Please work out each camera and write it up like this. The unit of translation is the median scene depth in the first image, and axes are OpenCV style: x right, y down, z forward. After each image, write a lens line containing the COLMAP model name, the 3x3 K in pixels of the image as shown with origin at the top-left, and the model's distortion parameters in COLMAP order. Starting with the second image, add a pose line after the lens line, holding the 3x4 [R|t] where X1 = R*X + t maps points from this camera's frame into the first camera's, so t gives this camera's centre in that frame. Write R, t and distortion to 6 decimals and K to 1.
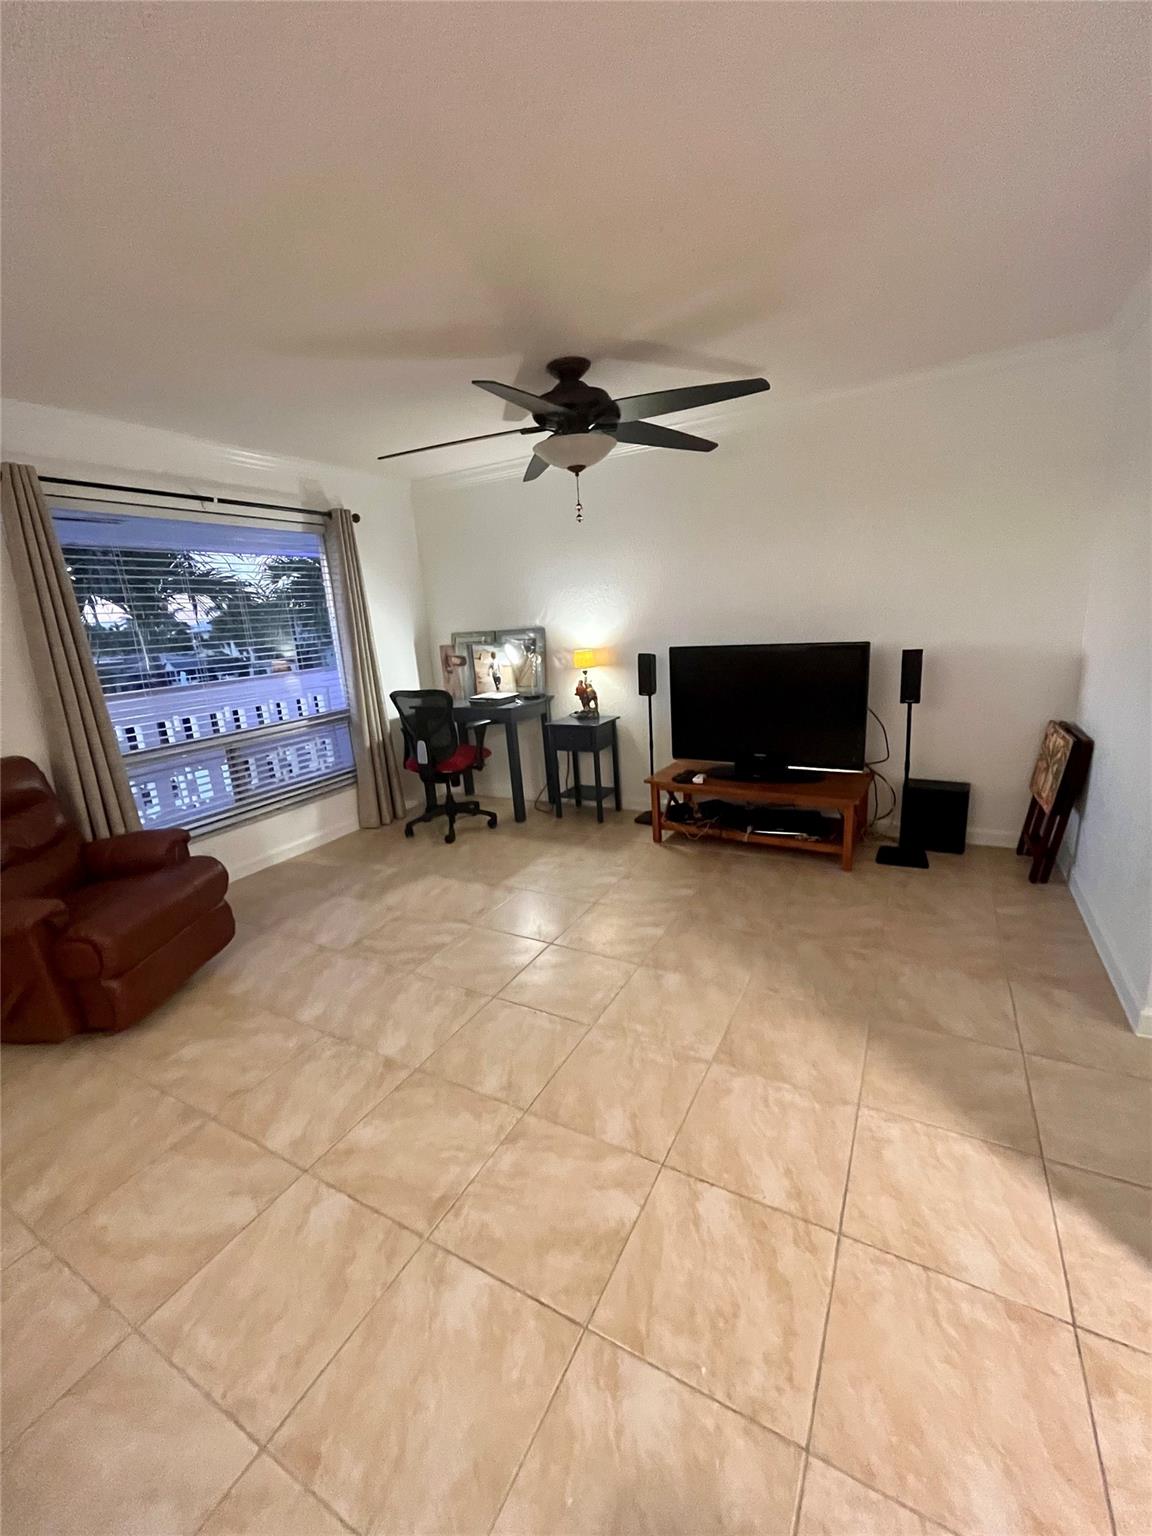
lens RADIAL K [[625.1, 0, 576.0], [0, 625.1, 768.0], [0, 0, 1]] dist [-0.001976, -0.000073]
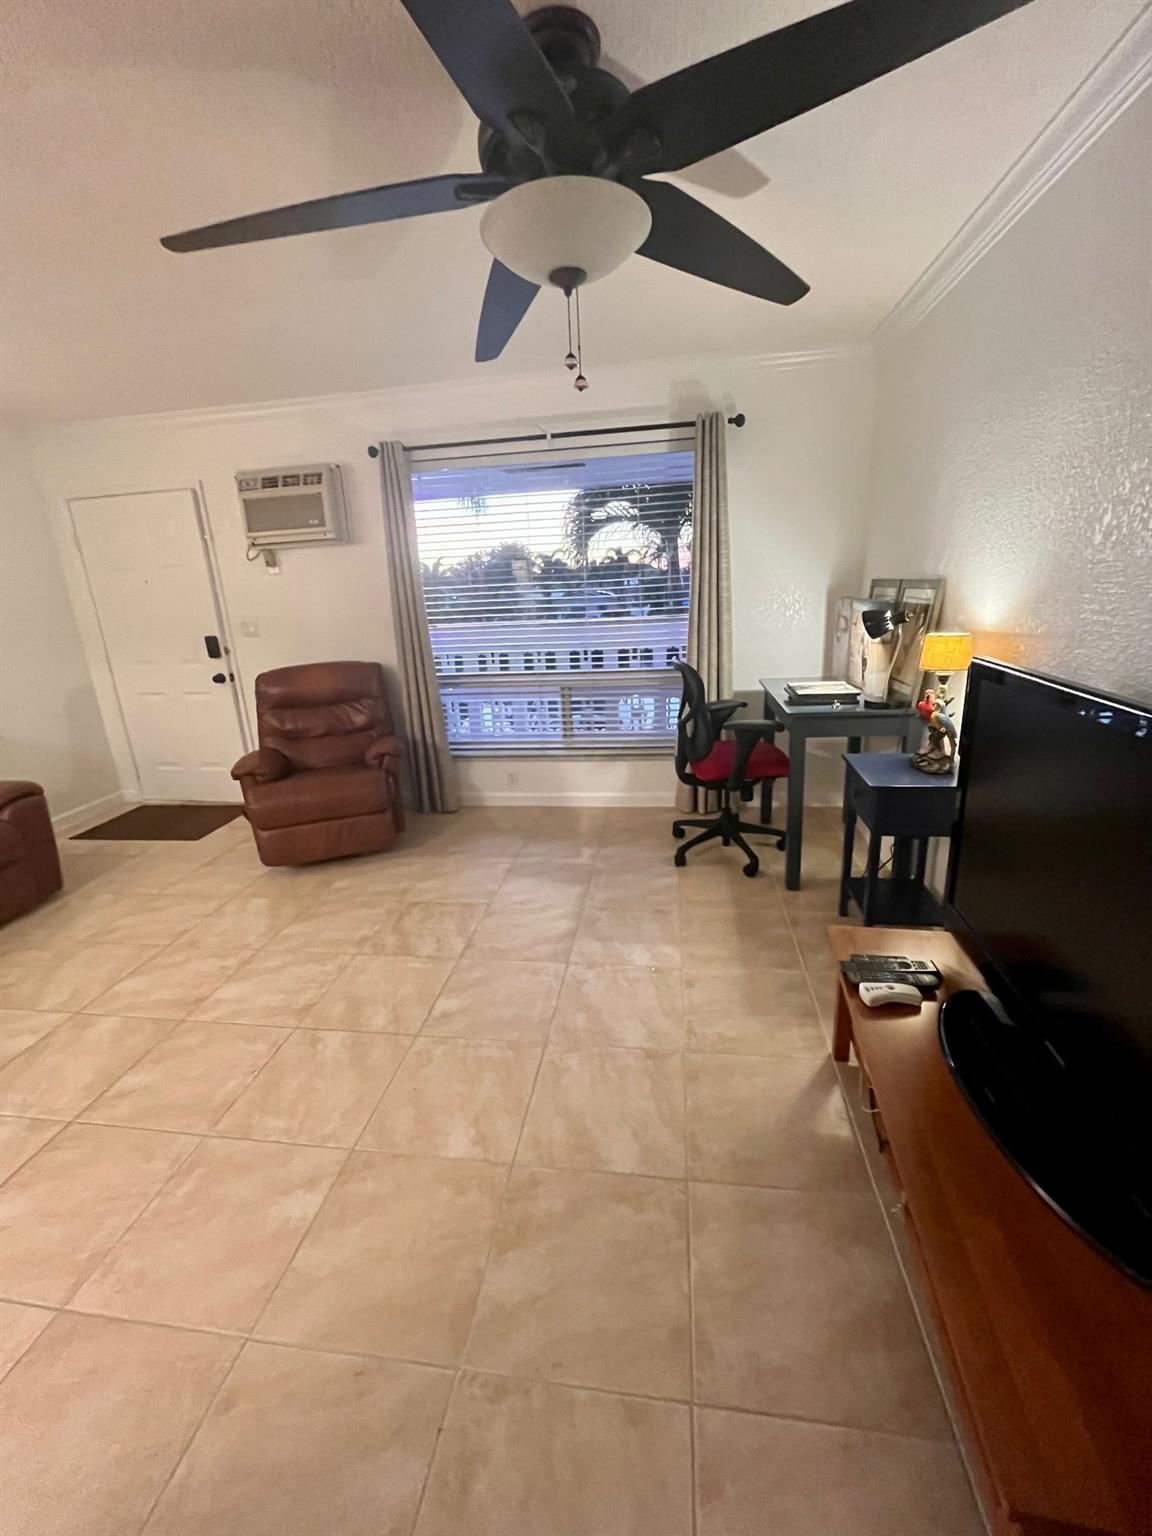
lens RADIAL K [[625.1, 0, 576.0], [0, 625.1, 768.0], [0, 0, 1]] dist [-0.001976, -0.000073]
pose [[0.349737, 0.315608, -0.882086, 0.692243], [-0.197652, 0.945211, 0.259827, -0.295109], [0.915761, 0.083475, 0.392955, 1.029729]]
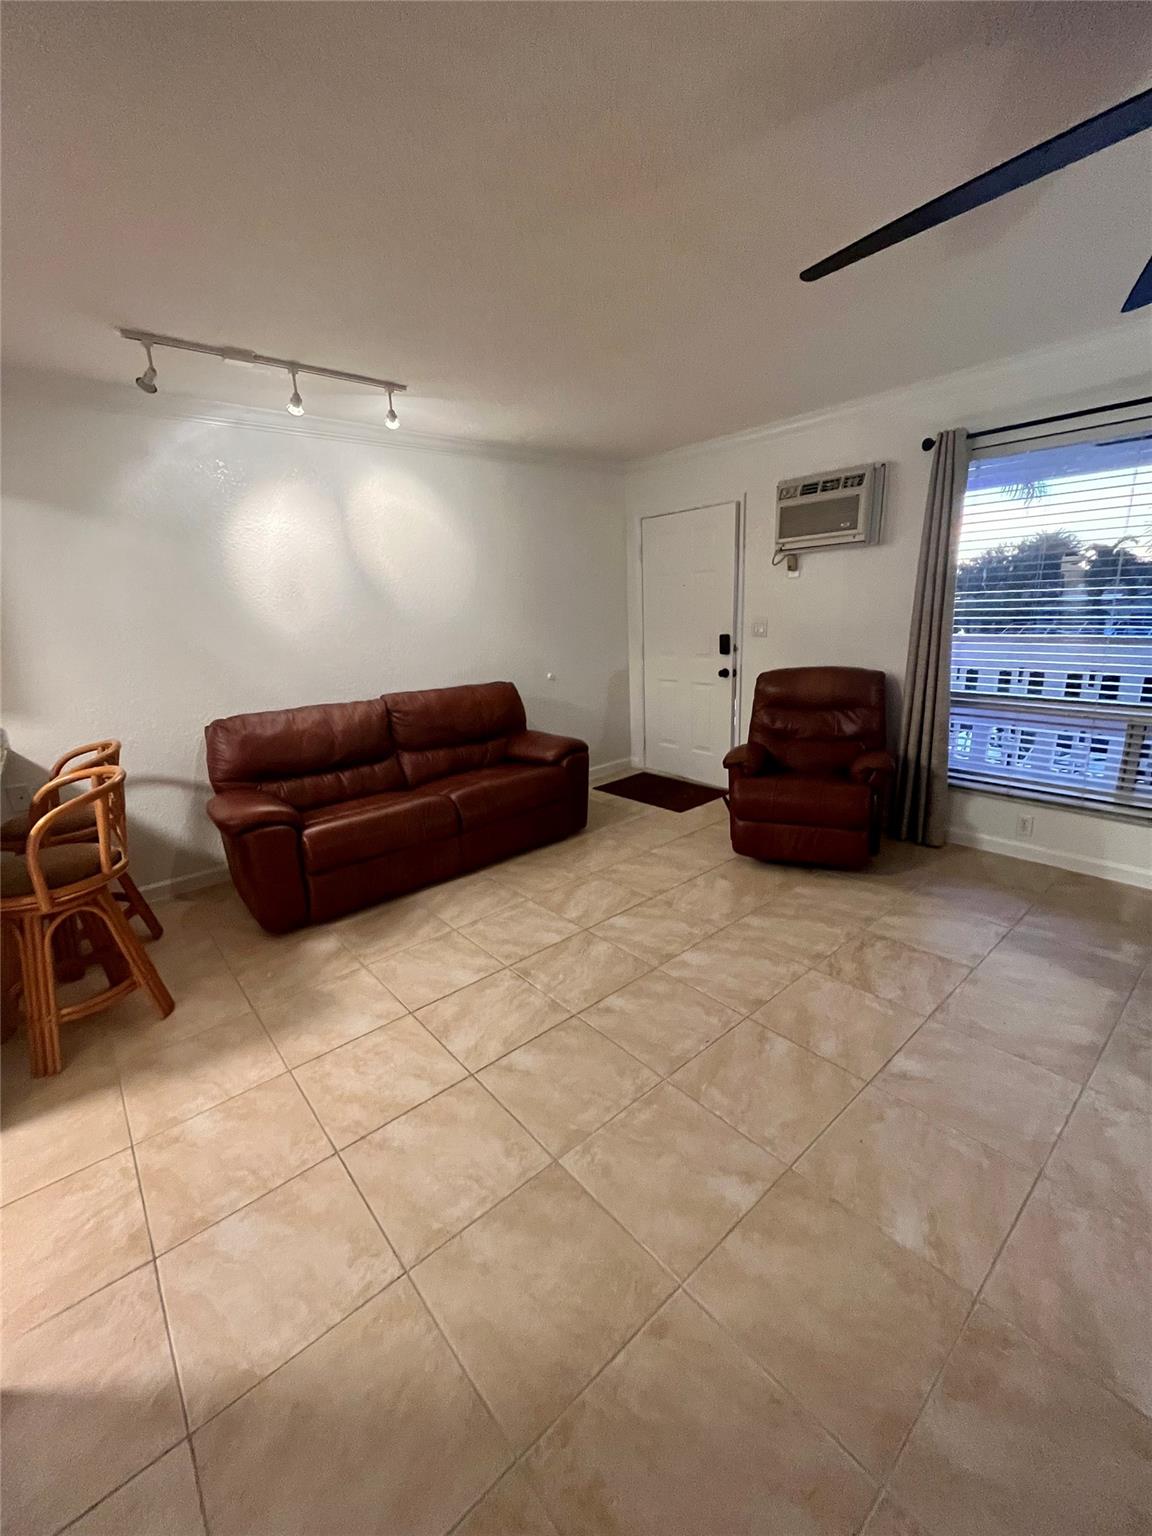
lens RADIAL K [[625.1, 0, 576.0], [0, 625.1, 768.0], [0, 0, 1]] dist [-0.001976, -0.000073]
pose [[-0.348936, 0.317541, -0.881710, 0.673270], [-0.157647, 0.907548, 0.389235, -0.292373], [0.923792, 0.274816, -0.266617, 0.953909]]
